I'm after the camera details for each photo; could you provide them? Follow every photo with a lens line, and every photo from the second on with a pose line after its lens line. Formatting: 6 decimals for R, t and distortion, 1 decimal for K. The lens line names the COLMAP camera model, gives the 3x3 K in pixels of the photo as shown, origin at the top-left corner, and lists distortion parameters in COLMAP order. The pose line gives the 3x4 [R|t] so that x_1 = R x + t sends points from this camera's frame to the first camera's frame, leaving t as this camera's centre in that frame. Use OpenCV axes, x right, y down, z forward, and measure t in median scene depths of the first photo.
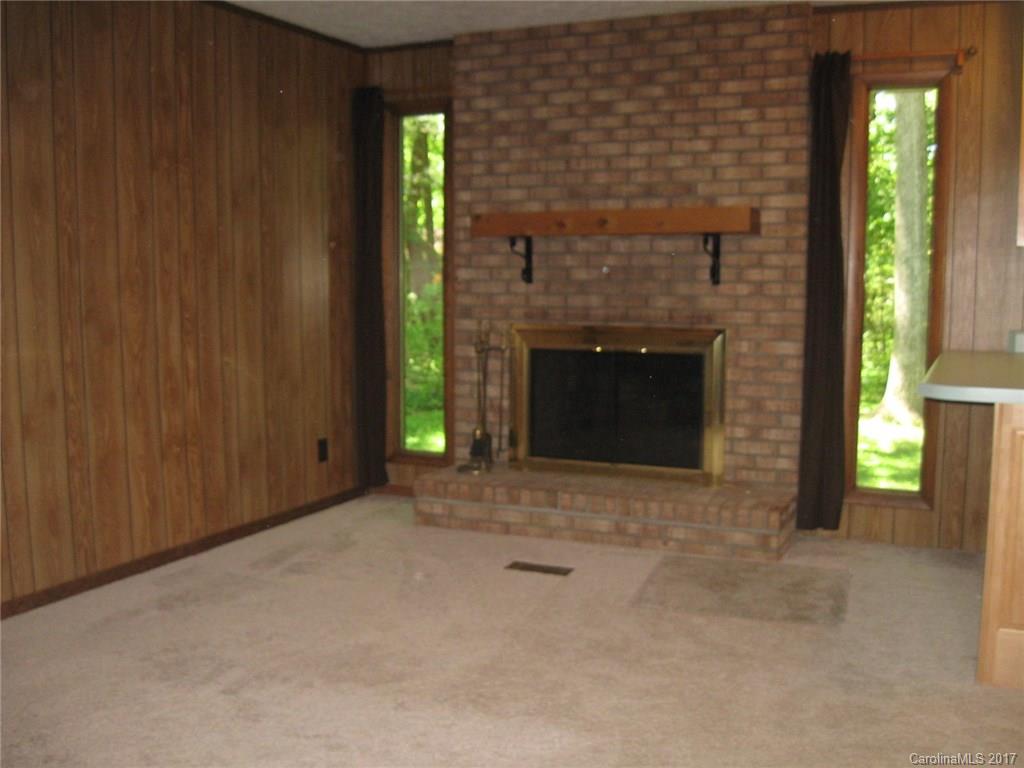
lens RADIAL K [[1072.3, 0, 515.3], [0, 1072.3, 416.5], [0, 0, 1]] dist [-0.139143, 0.061572]
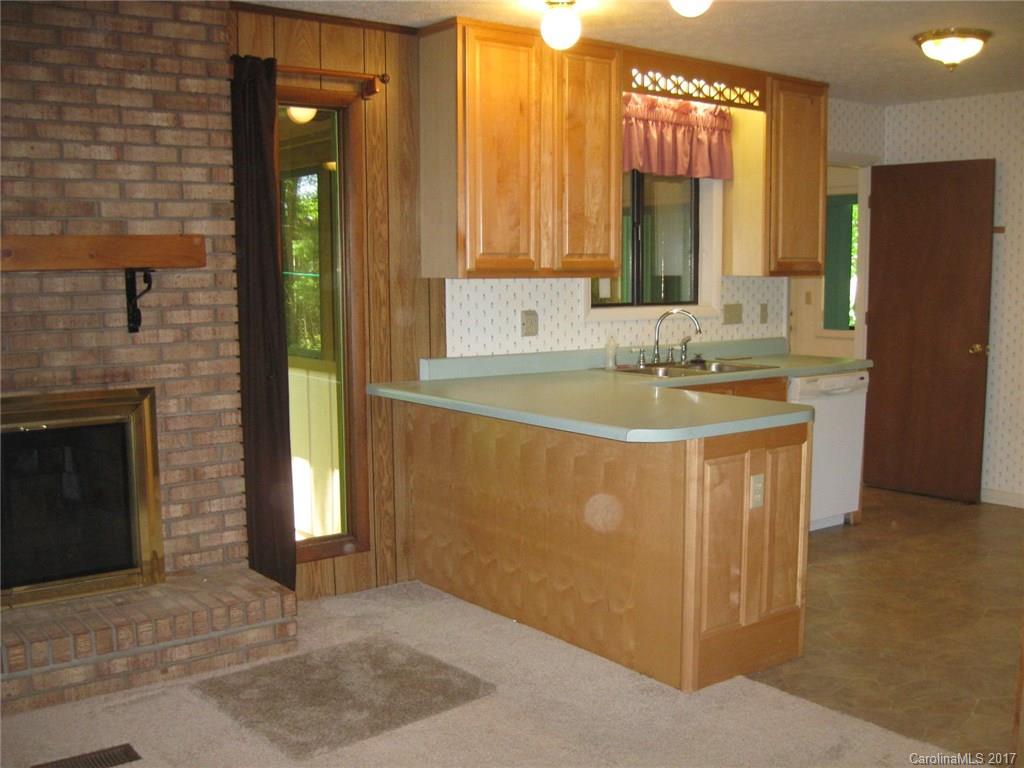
lens RADIAL K [[1072.3, 0, 515.3], [0, 1072.3, 416.5], [0, 0, 1]] dist [-0.139143, 0.061572]
pose [[0.462732, -0.126017, 0.877495, -0.377017], [0.120143, 0.989627, 0.078765, -0.090987], [-0.878319, 0.068978, 0.473073, 0.395519]]
